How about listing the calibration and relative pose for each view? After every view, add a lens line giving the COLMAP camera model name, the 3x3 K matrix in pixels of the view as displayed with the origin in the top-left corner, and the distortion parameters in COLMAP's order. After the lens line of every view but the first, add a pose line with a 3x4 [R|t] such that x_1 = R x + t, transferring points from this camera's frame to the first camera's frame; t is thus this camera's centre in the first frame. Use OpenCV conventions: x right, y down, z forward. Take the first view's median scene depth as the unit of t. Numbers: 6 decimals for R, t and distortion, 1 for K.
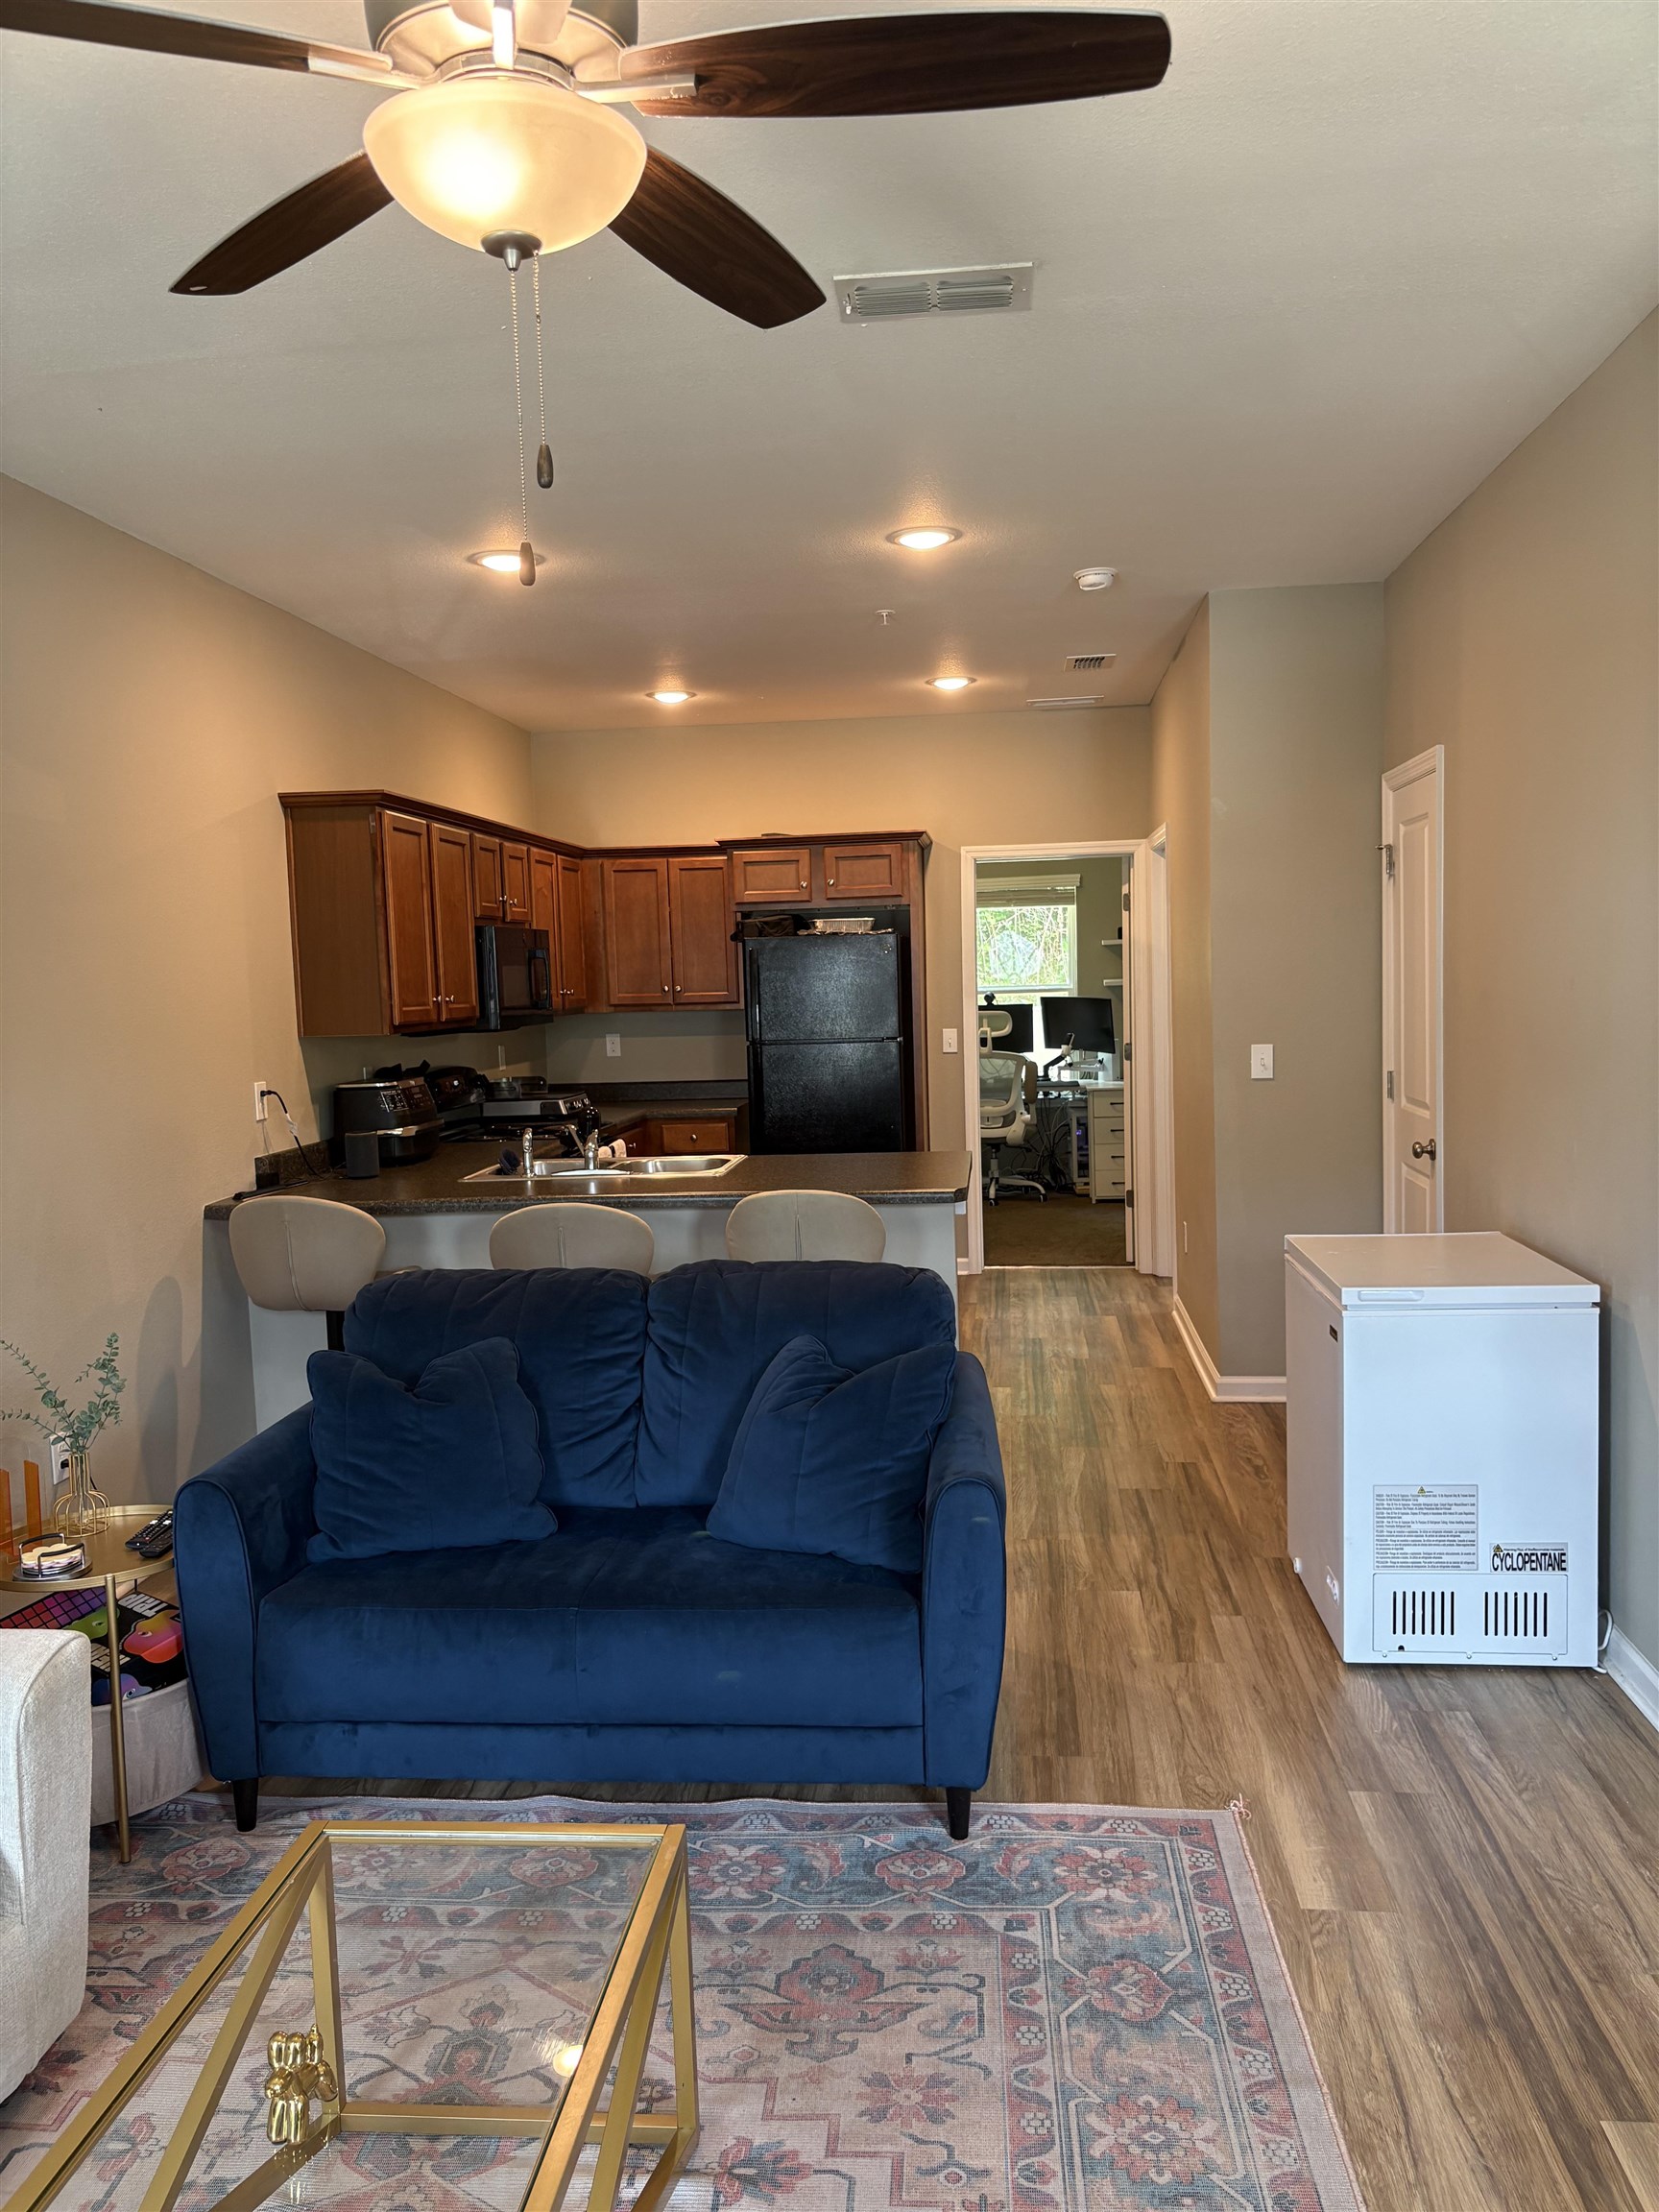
lens RADIAL K [[1655.3, 0, 833.3], [0, 1655.3, 1100.4], [0, 0, 1]] dist [0.038891, -0.016996]
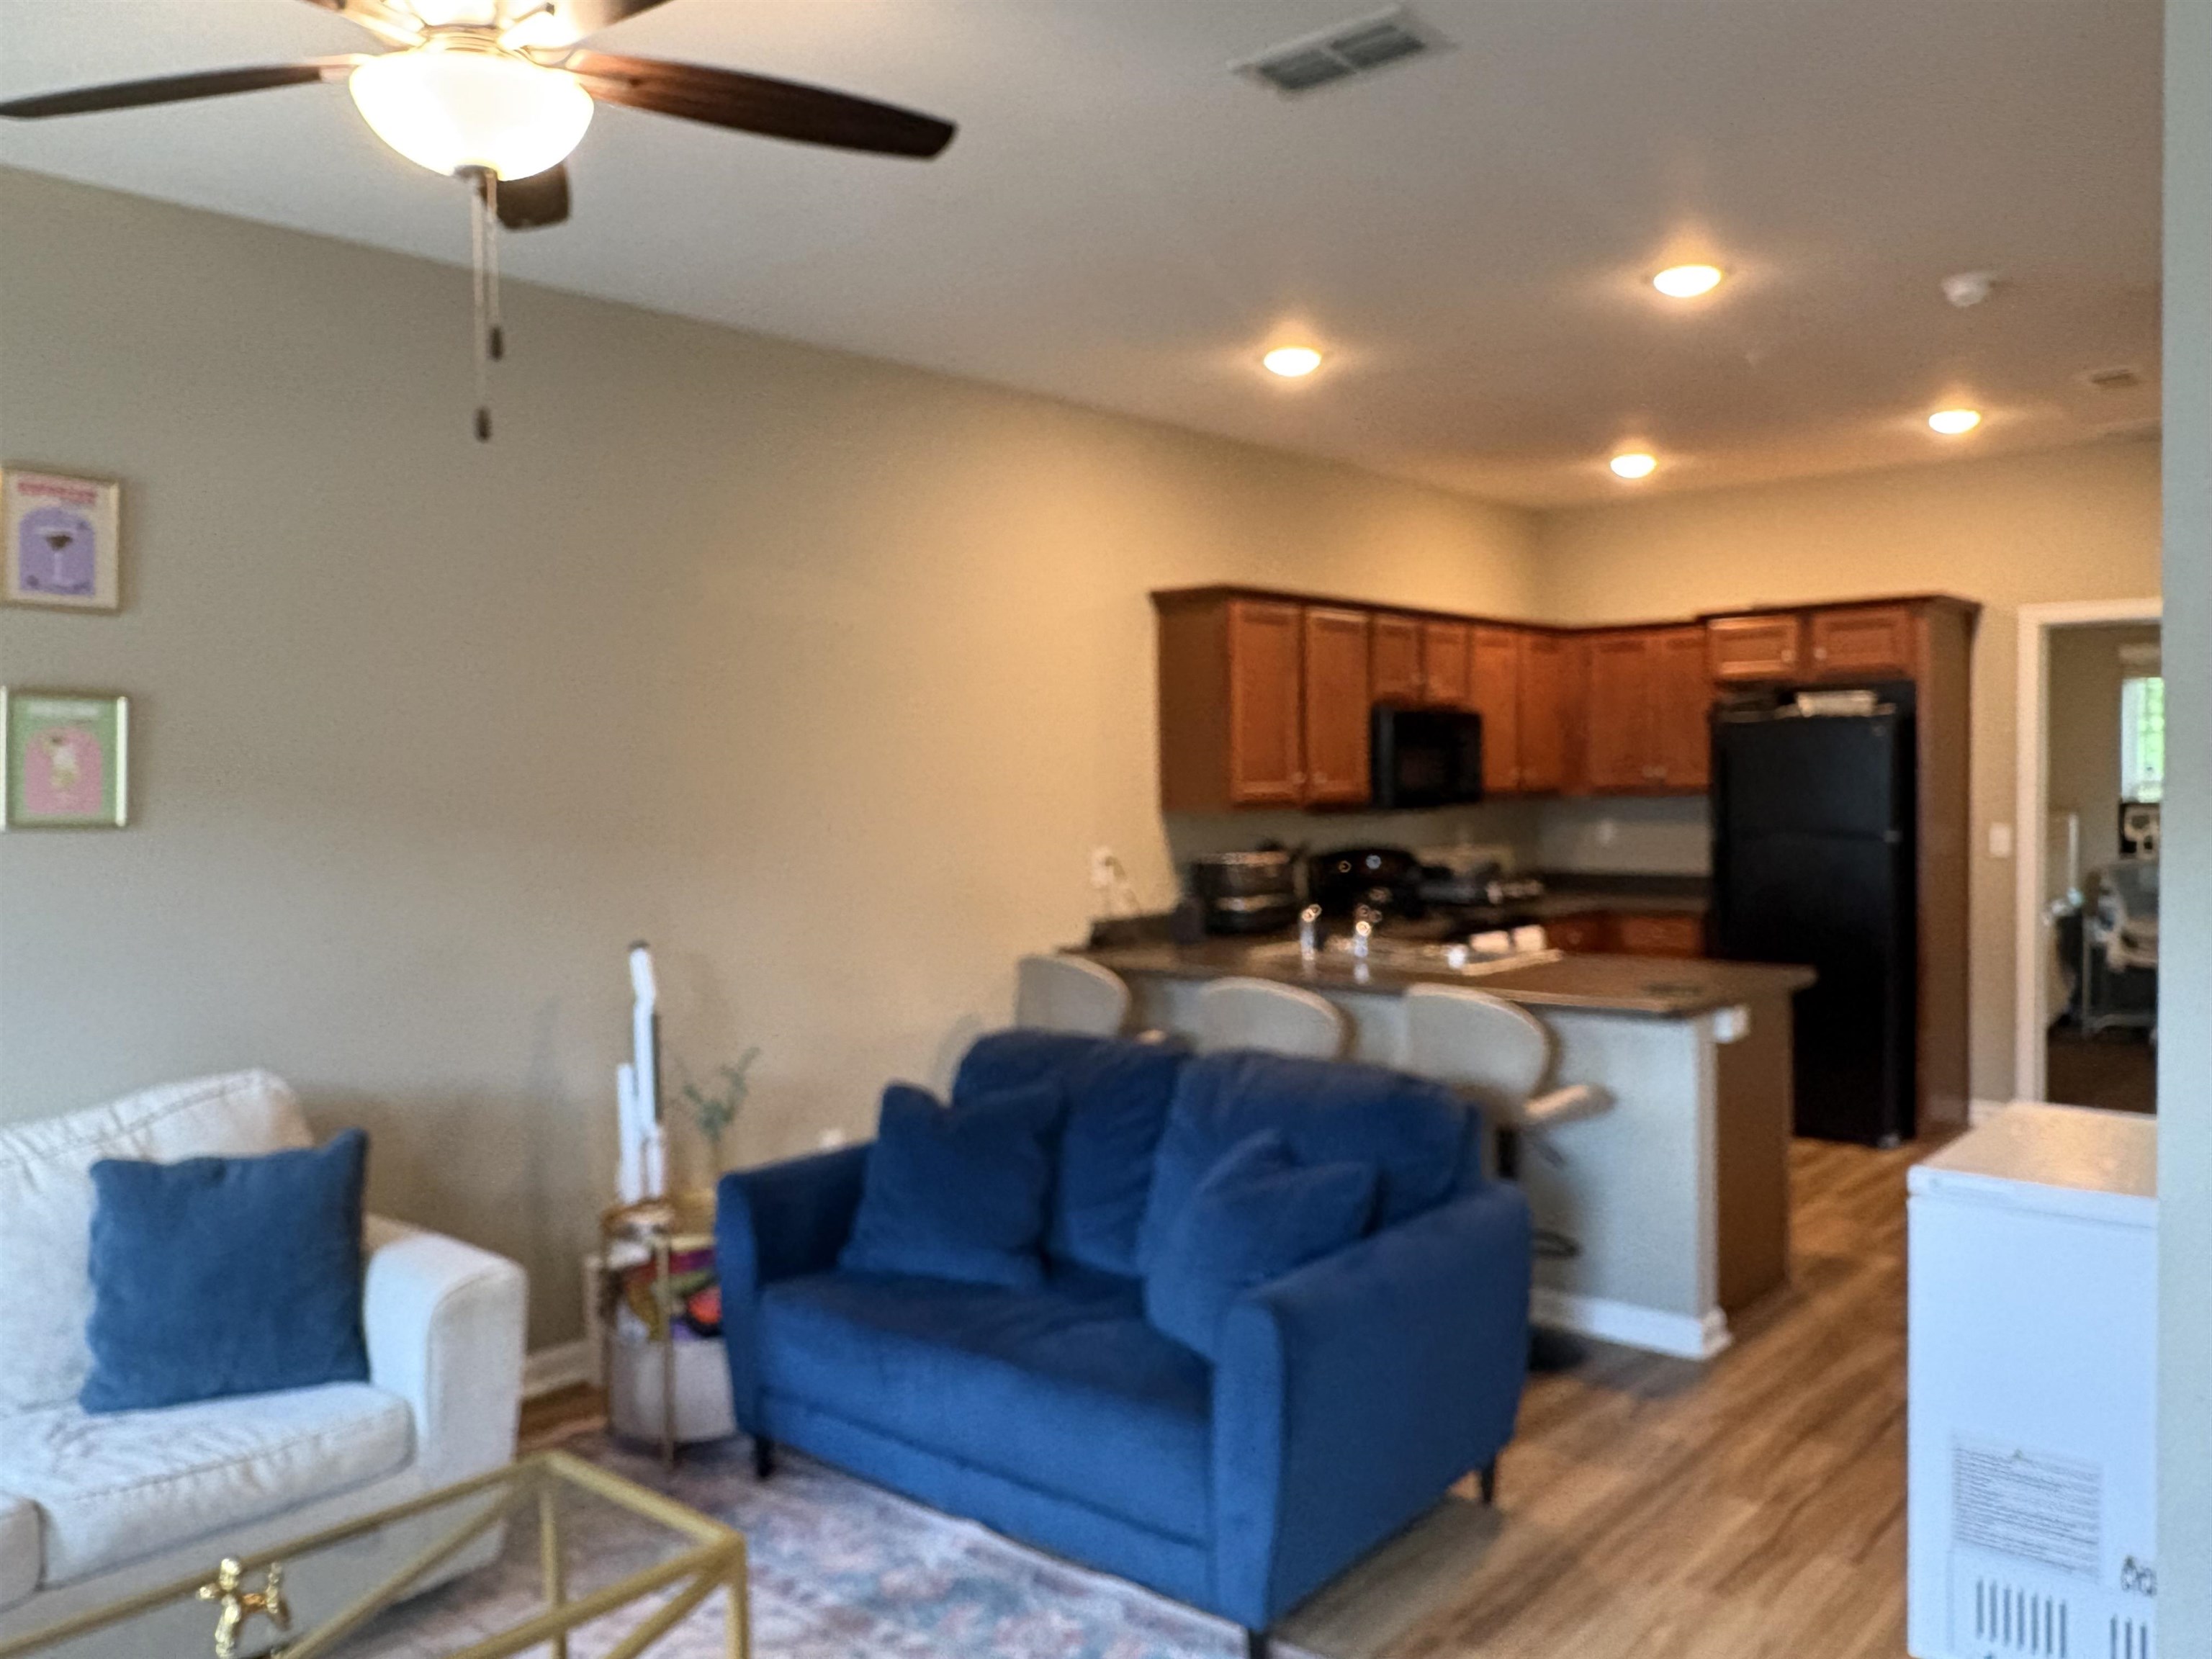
lens RADIAL K [[1655.3, 0, 1112.3], [0, 1655.3, 832.7], [0, 0, 1]] dist [0.038891, -0.016996]
pose [[0.824506, 0.037020, -0.564640, 0.269277], [-0.053213, 0.998508, -0.012237, -0.009081], [0.563345, 0.040136, 0.825246, 0.083370]]
